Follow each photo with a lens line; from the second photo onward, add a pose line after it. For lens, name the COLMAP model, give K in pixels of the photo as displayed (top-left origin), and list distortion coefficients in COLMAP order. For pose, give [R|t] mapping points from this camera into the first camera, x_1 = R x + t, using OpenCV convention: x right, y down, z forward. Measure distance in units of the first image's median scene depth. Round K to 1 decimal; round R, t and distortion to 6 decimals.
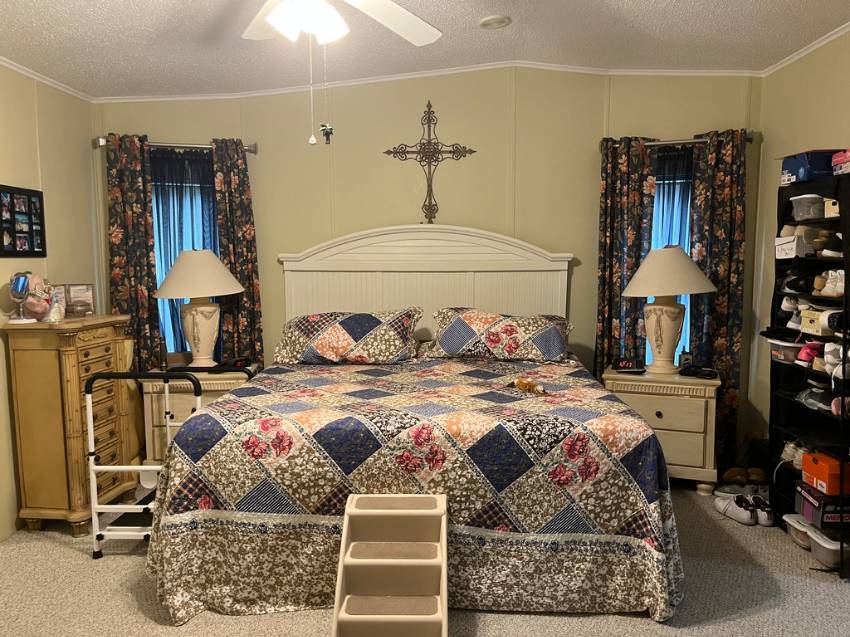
lens RADIAL K [[639.0, 0, 424.7], [0, 639.0, 321.6], [0, 0, 1]] dist [0.075195, -0.104189]
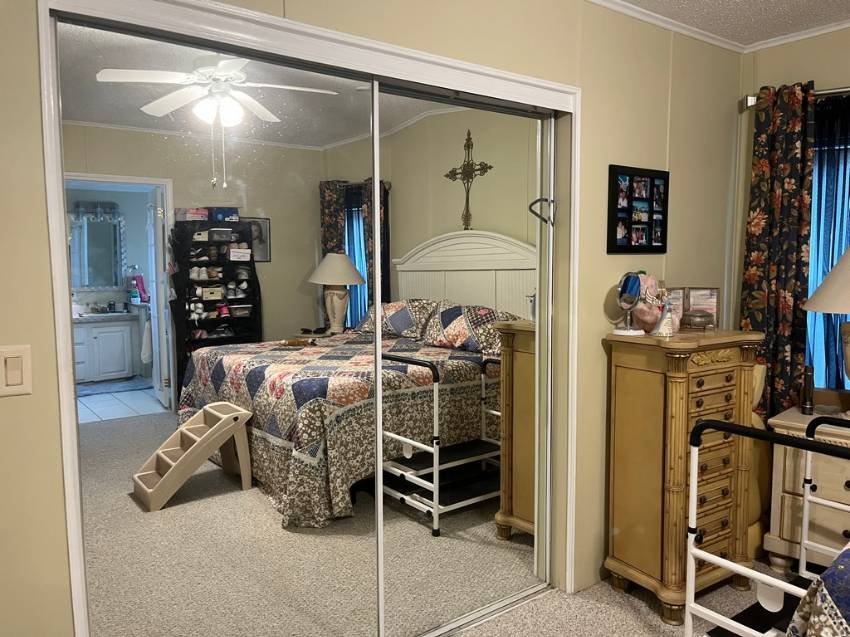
lens RADIAL K [[639.0, 0, 424.7], [0, 639.0, 321.6], [0, 0, 1]] dist [0.075195, -0.104189]
pose [[0.610203, 0.080781, -0.788116, -0.126132], [-0.073792, 0.996259, 0.044981, -0.028255], [0.788801, 0.030709, 0.613881, 0.270083]]
